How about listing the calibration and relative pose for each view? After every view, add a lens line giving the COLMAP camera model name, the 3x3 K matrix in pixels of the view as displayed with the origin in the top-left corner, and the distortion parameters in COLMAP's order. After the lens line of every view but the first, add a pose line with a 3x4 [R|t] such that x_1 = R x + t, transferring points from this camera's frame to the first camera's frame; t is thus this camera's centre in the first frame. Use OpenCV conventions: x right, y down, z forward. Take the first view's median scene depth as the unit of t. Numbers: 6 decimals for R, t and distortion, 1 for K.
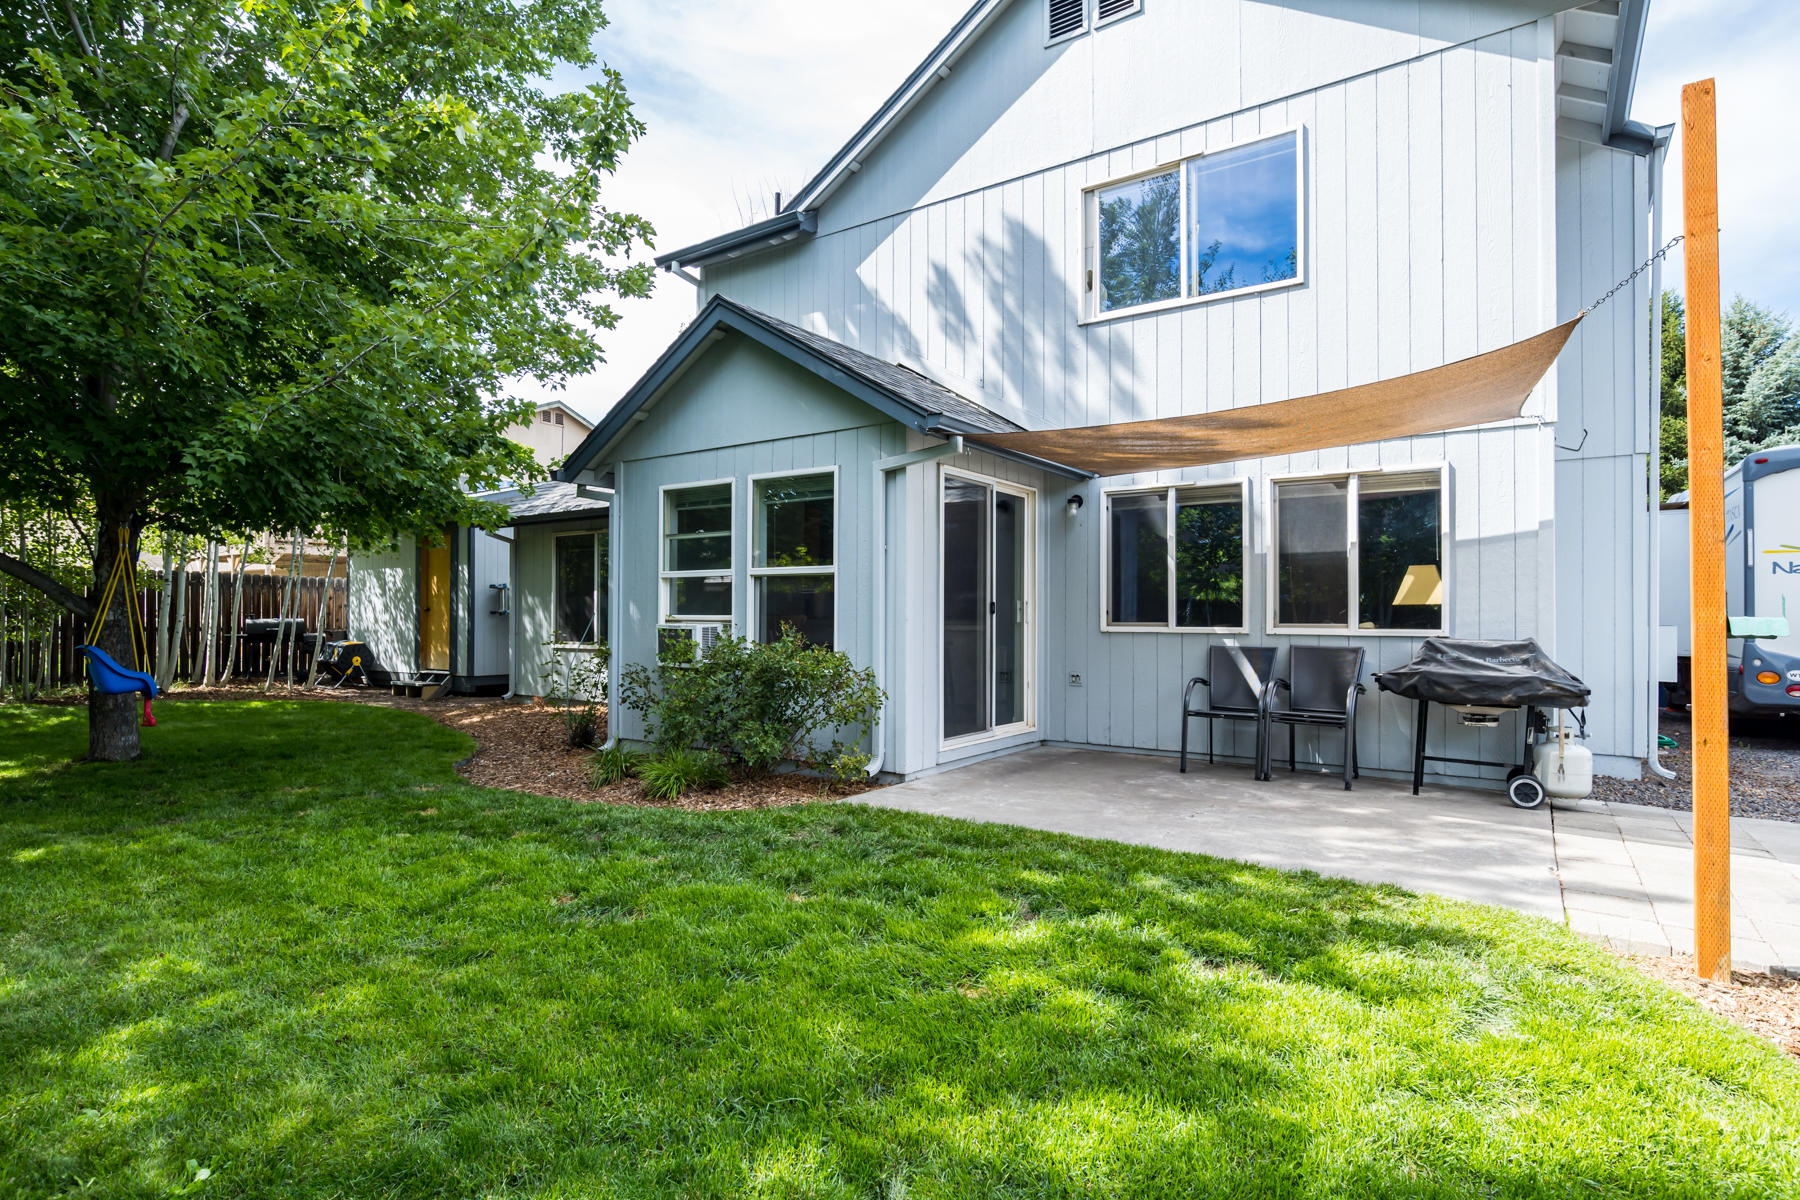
lens RADIAL K [[950.2, 0, 900.0], [0, 950.2, 600.0], [0, 0, 1]] dist [-0.001707, -0.000270]
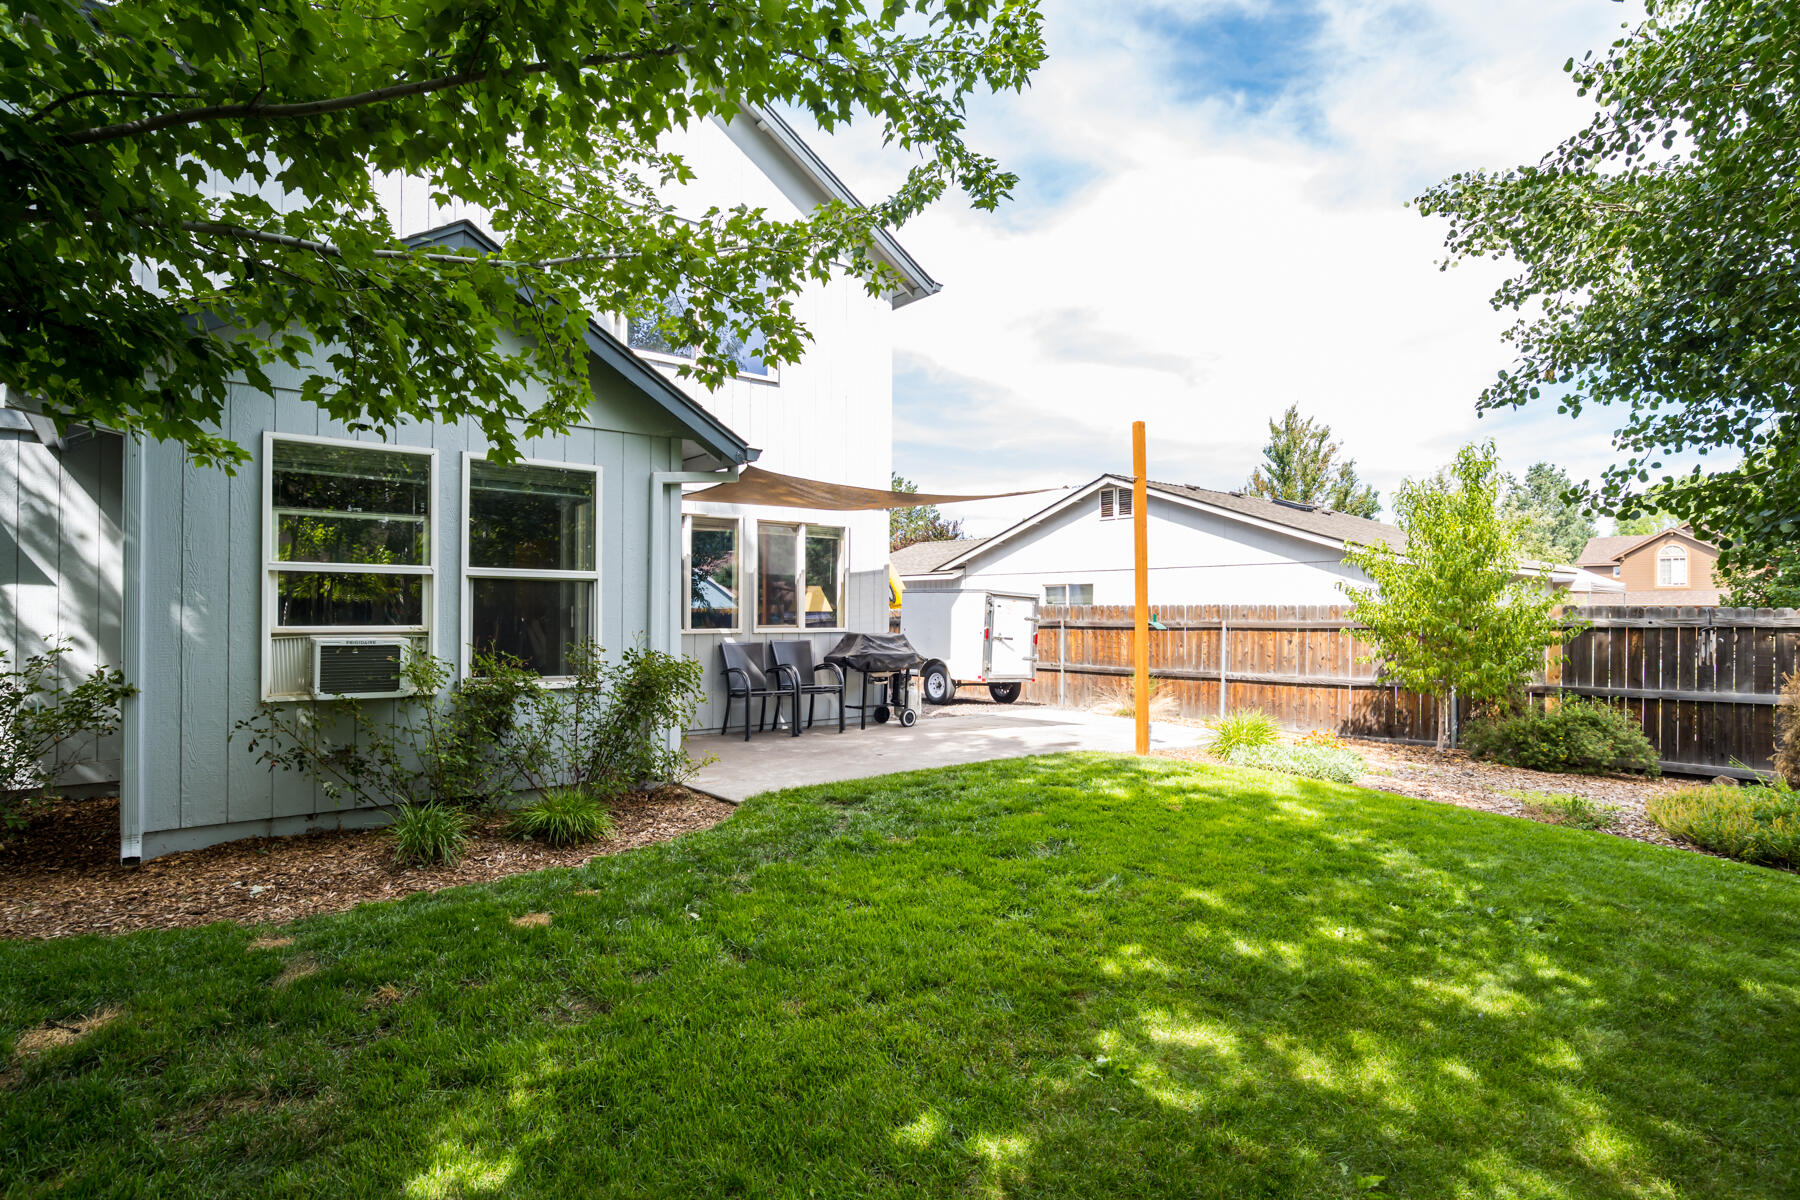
lens RADIAL K [[950.2, 0, 900.0], [0, 950.2, 600.0], [0, 0, 1]] dist [-0.001707, -0.000270]
pose [[0.276895, 0.010146, 0.960847, -0.849164], [-0.016662, 0.999845, -0.005756, -0.007177], [-0.960756, -0.014416, 0.277021, 0.422256]]
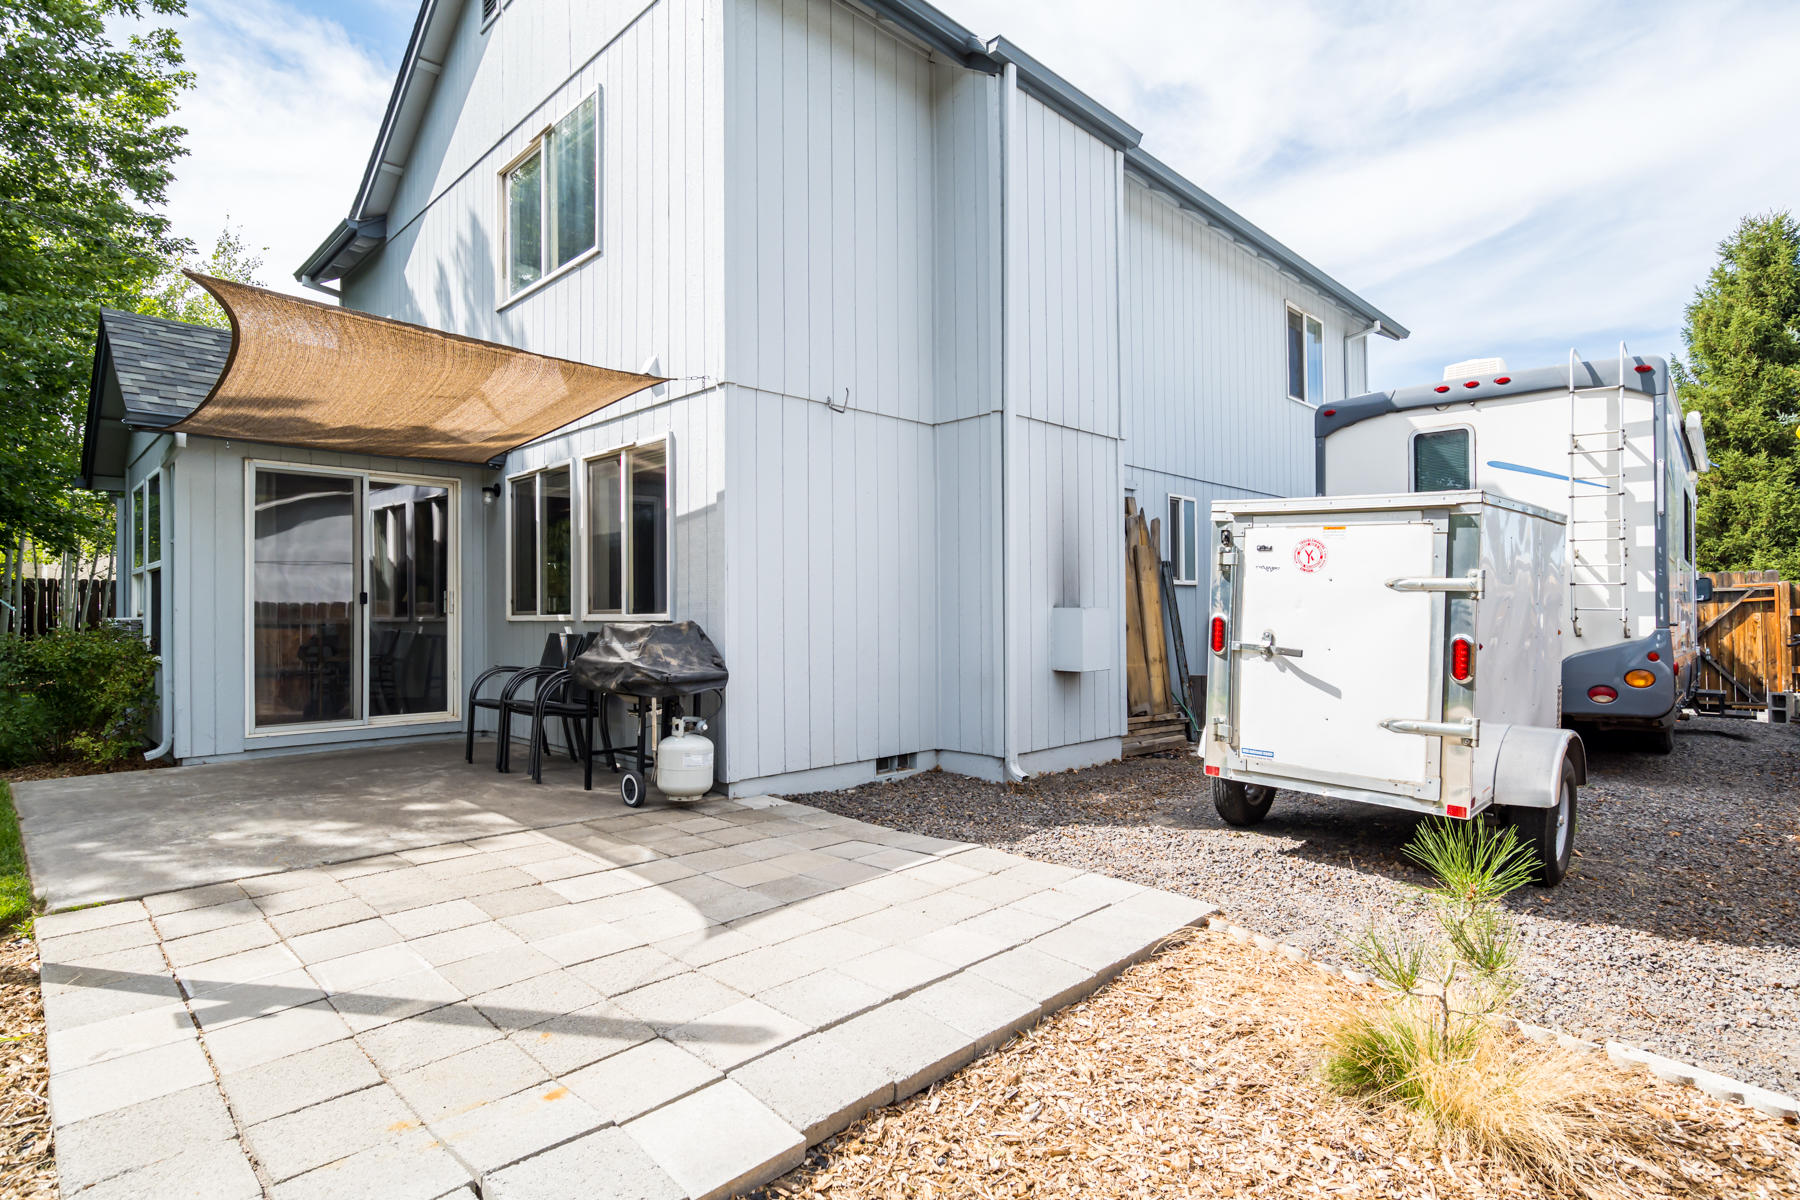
lens RADIAL K [[920.2, 0, 900.0], [0, 920.2, 600.0], [0, 0, 1]] dist [0.035154, 0.000168]
pose [[0.981500, -0.013708, -0.190972, 0.877719], [0.013633, 0.999906, -0.001710, 0.021209], [0.190977, -0.000925, 0.981594, 0.137690]]
